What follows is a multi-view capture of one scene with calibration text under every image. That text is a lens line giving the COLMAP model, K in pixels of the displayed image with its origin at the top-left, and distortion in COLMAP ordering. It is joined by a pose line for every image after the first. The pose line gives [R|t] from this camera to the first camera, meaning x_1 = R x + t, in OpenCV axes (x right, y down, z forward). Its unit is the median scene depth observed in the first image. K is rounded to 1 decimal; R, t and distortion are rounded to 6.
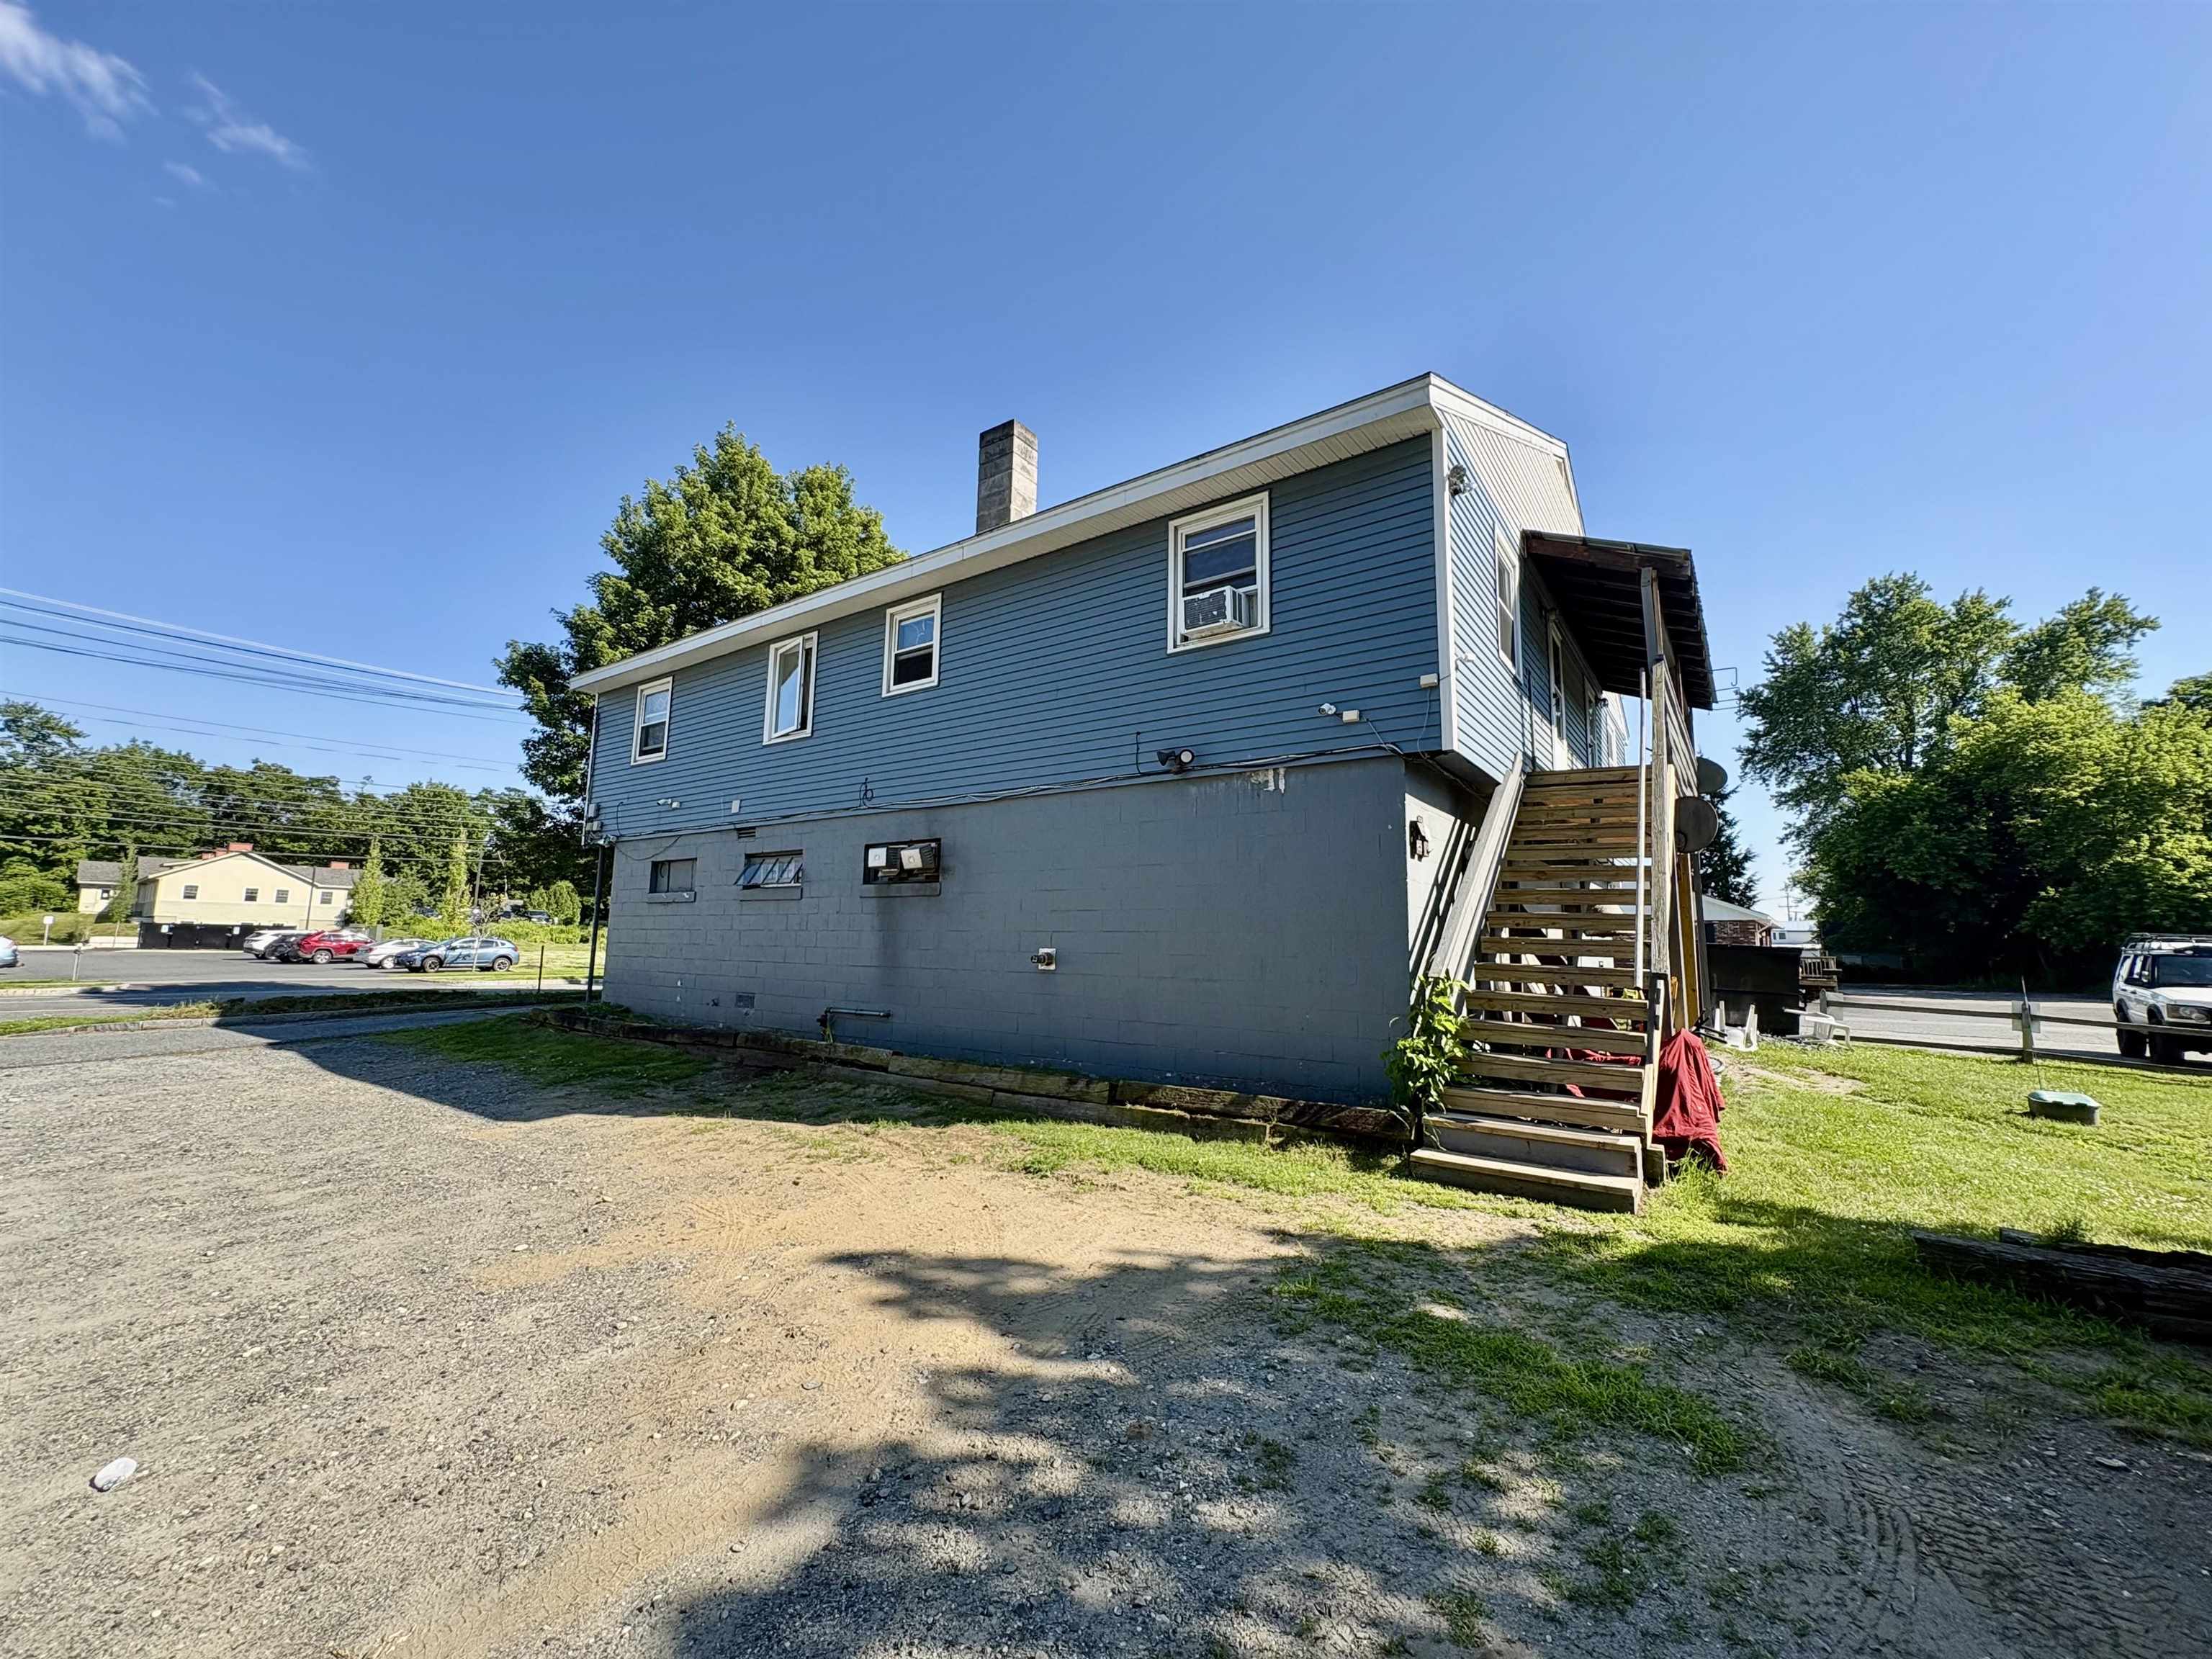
lens RADIAL K [[886.0, 0, 1106.0], [0, 886.0, 829.5], [0, 0, 1]] dist [0.001199, 0.000038]
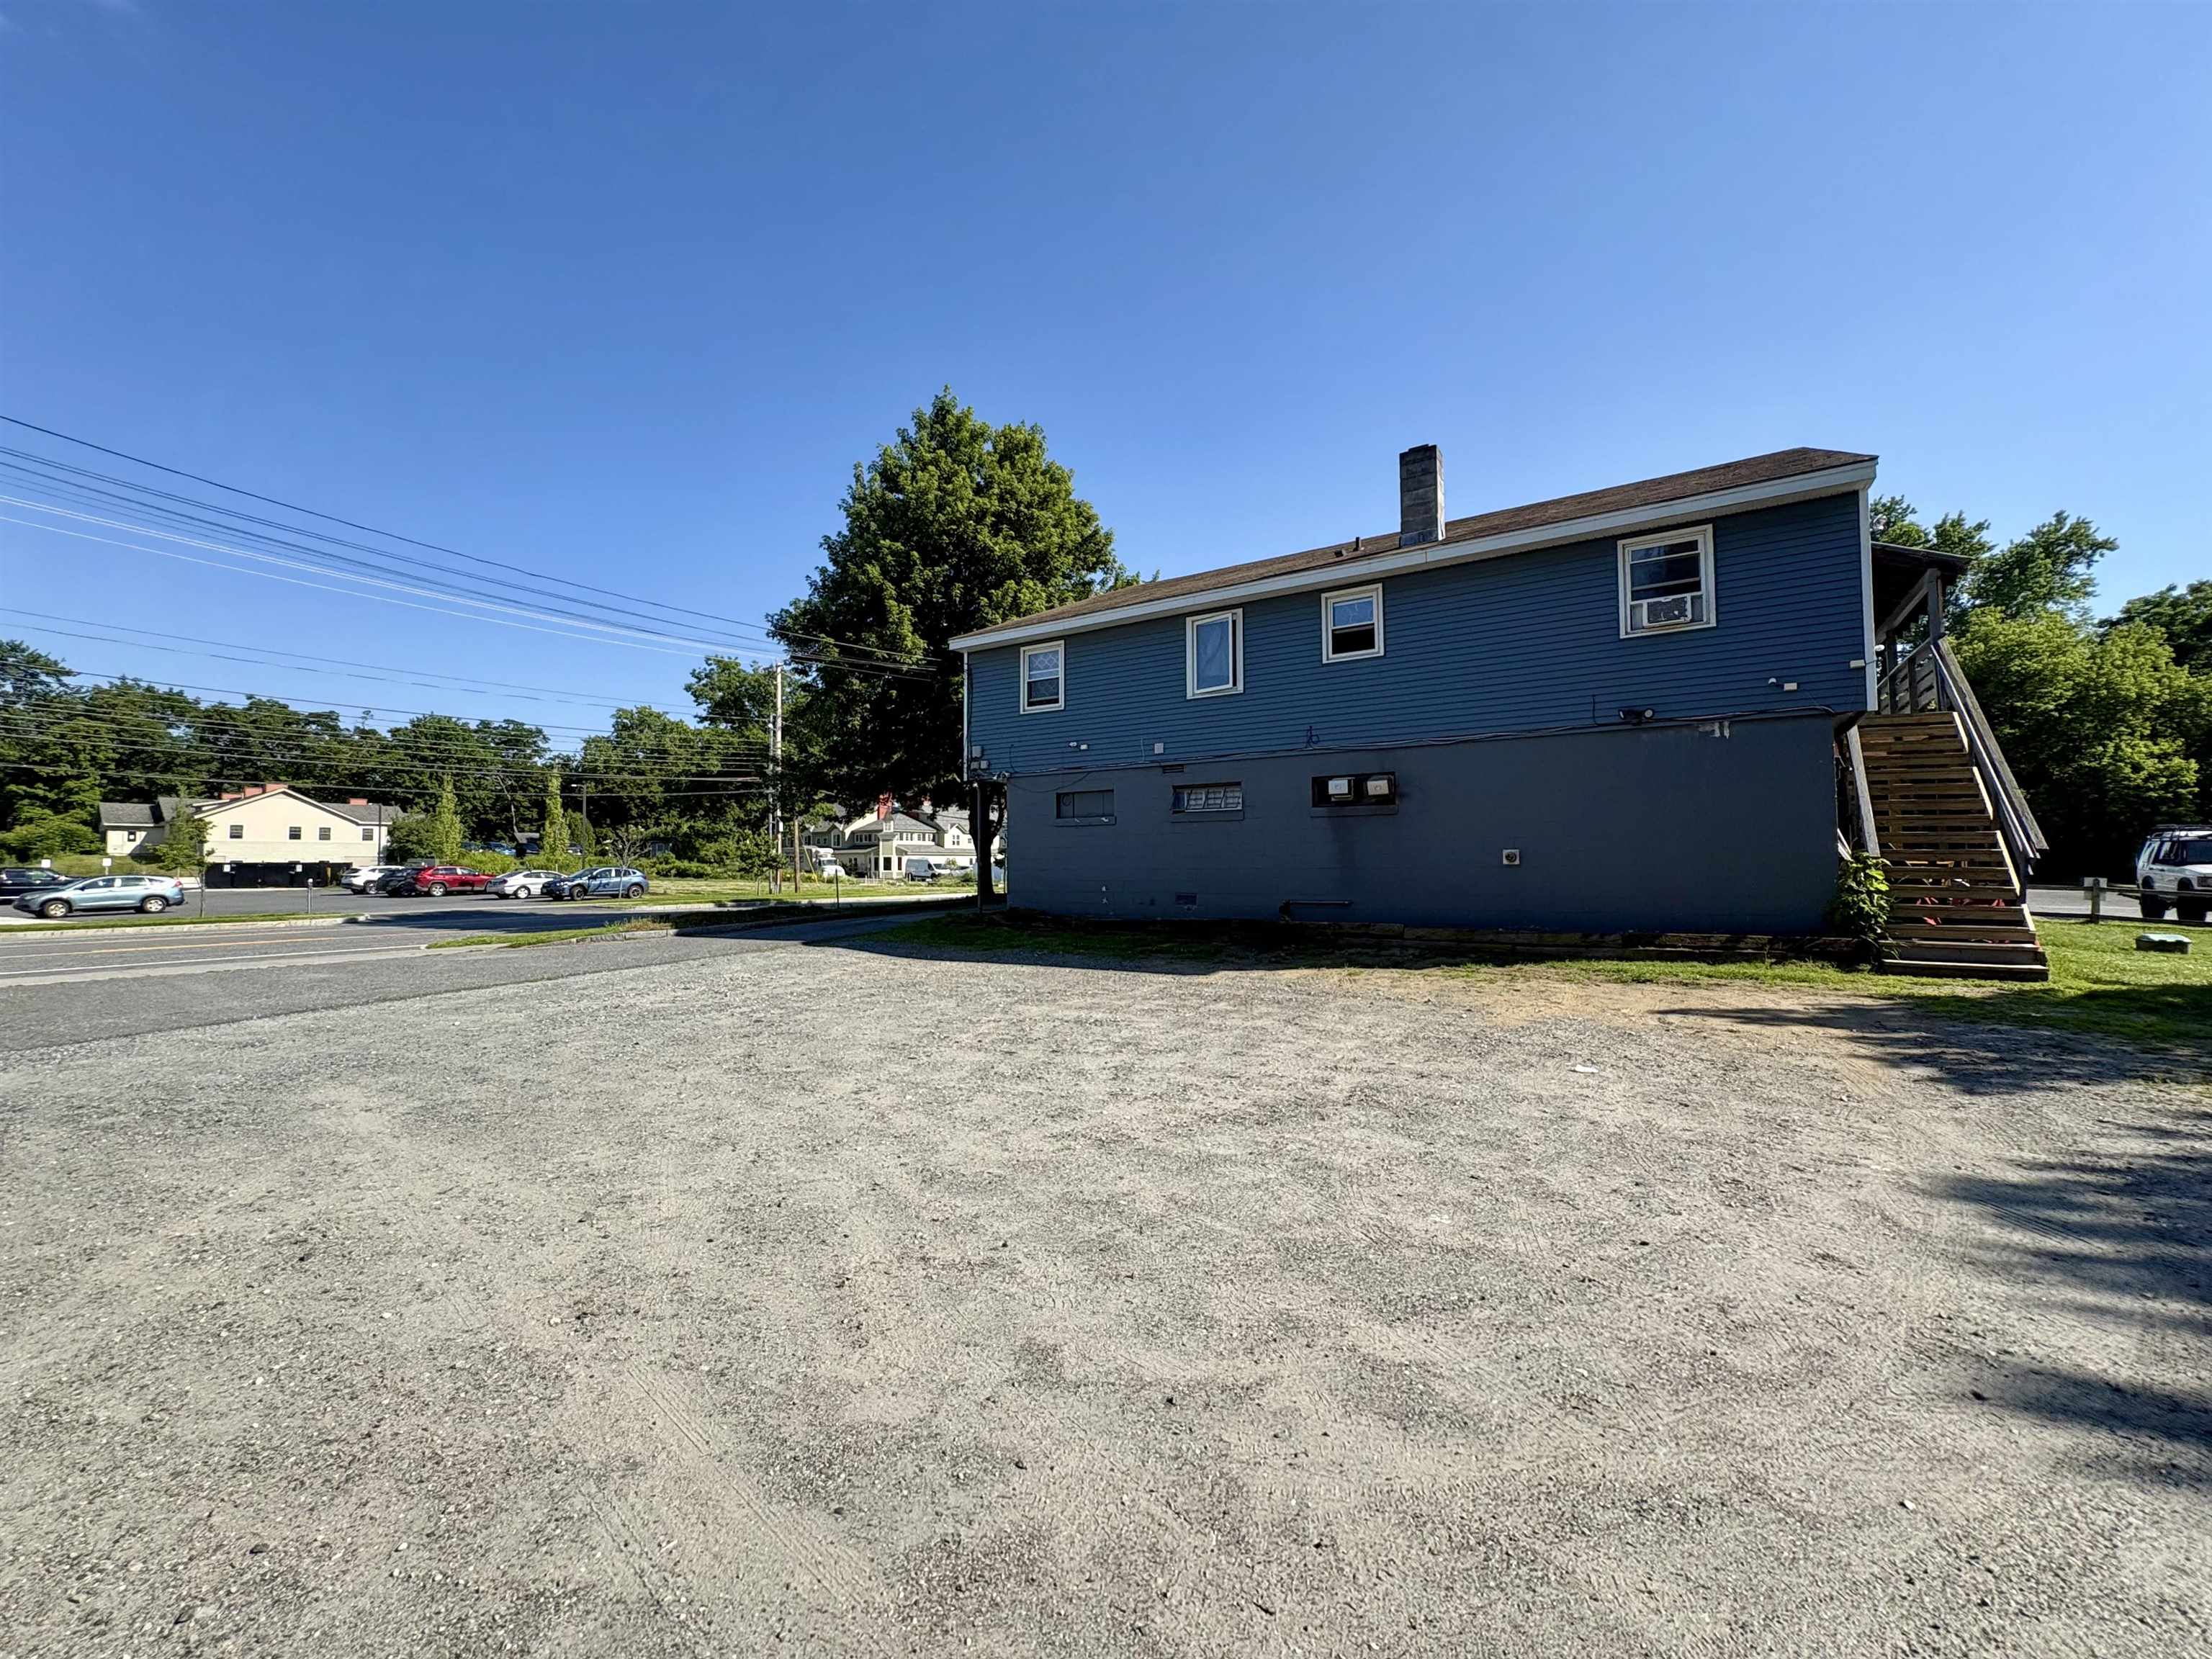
lens RADIAL K [[886.0, 0, 1106.0], [0, 886.0, 829.5], [0, 0, 1]] dist [0.001199, 0.000038]
pose [[0.998619, -0.022408, 0.047520, -0.179520], [0.018047, 0.995752, 0.090294, -0.008411], [-0.049341, -0.089311, 0.994781, -0.084548]]
